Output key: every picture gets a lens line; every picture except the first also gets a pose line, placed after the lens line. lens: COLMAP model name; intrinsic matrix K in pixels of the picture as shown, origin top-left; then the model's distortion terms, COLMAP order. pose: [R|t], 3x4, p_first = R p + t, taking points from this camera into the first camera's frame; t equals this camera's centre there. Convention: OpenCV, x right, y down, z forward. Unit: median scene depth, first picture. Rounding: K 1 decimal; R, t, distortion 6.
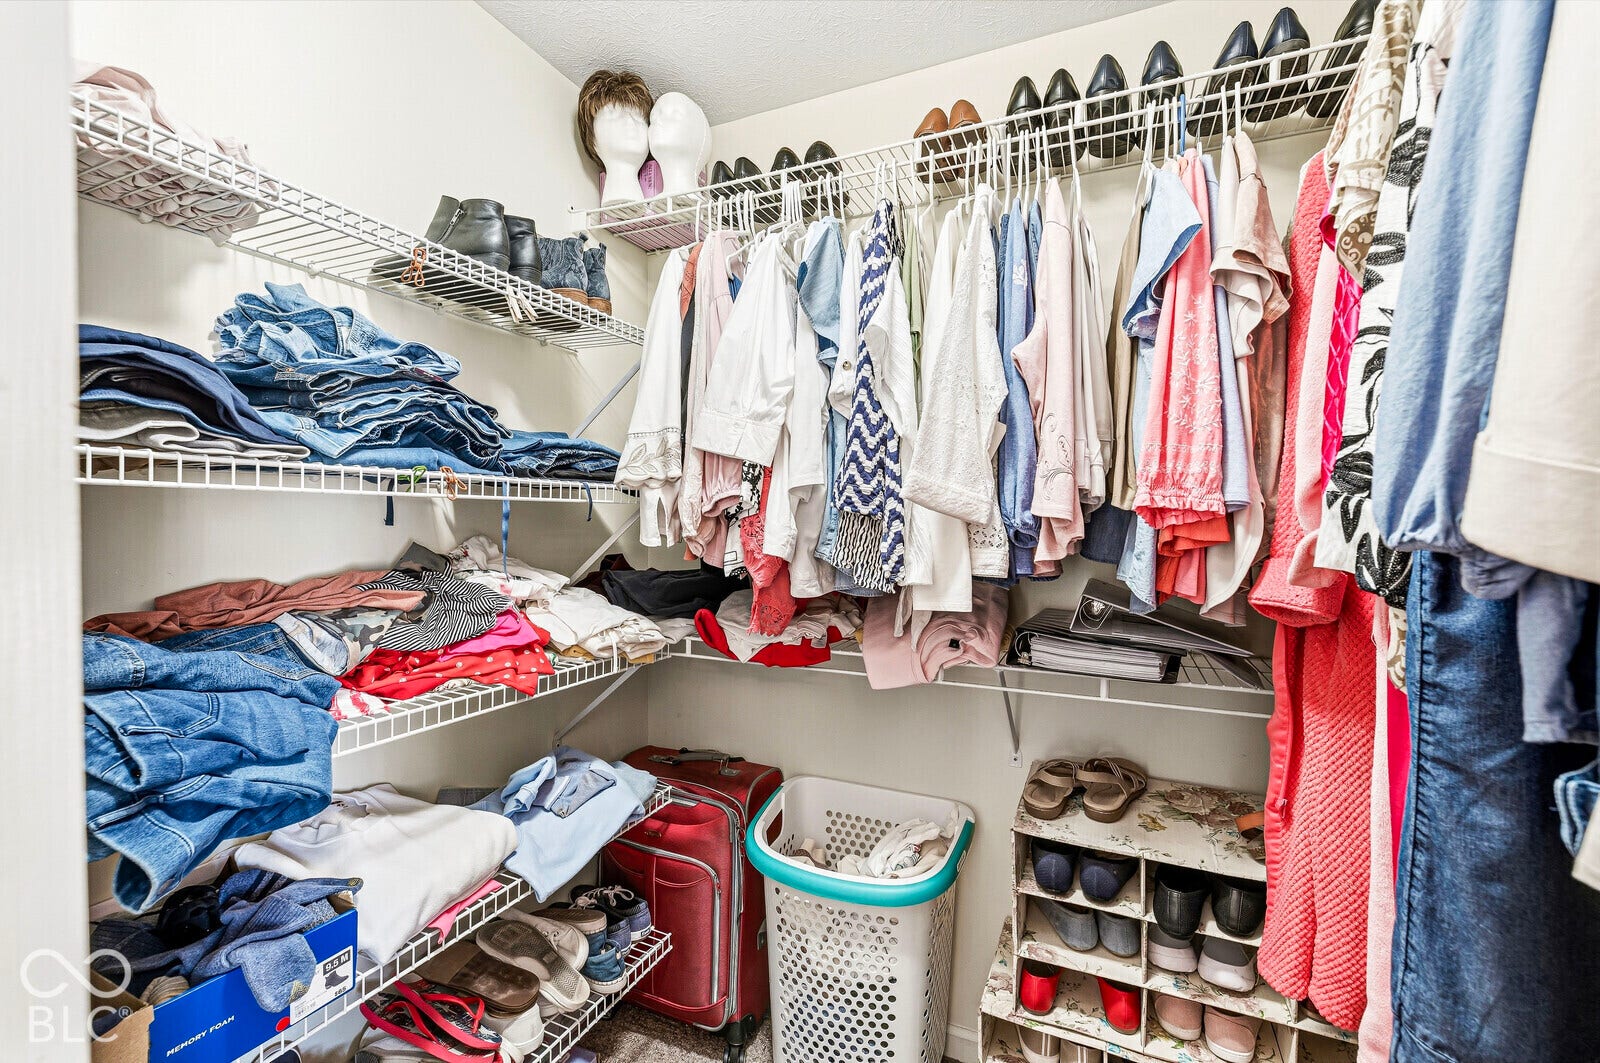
lens RADIAL K [[687.3, 0, 799.8], [0, 687.3, 533.7], [0, 0, 1]] dist [0.000362, -0.000591]
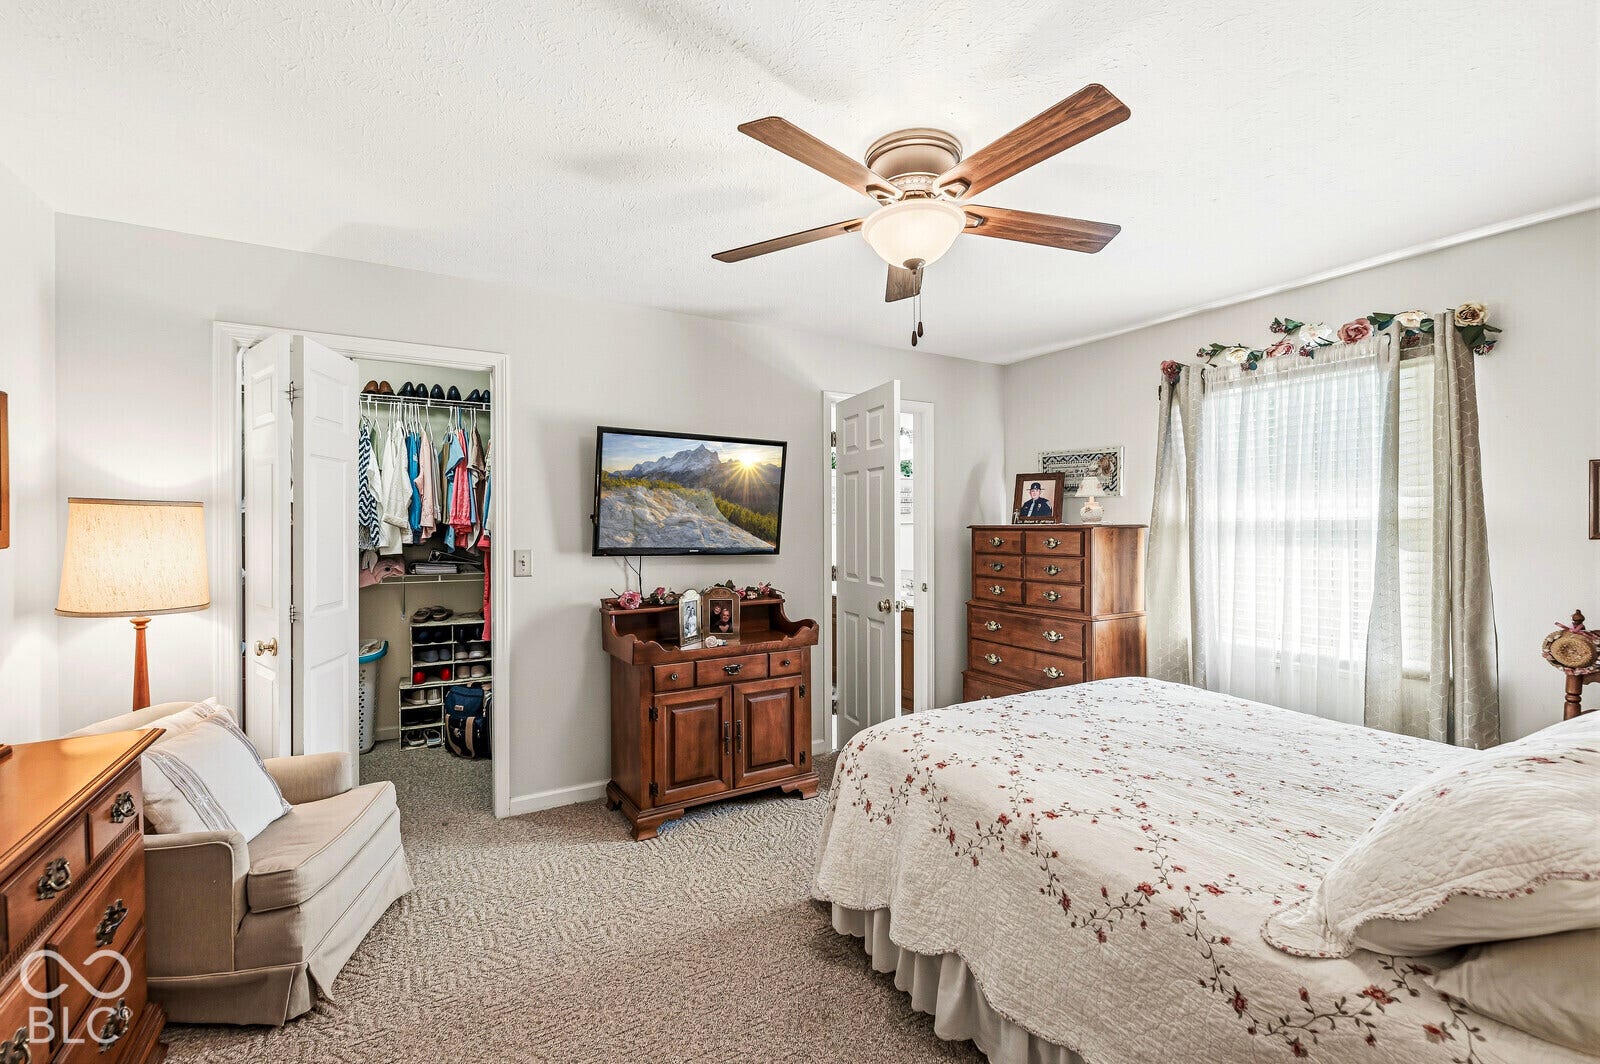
lens RADIAL K [[687.3, 0, 800.9], [0, 687.3, 535.9], [0, 0, 1]] dist [0.000362, -0.000591]
pose [[0.582514, -0.014705, 0.812688, -1.380562], [0.014864, 0.999862, 0.007438, 0.027836], [-0.812685, 0.007747, 0.582652, -2.626838]]
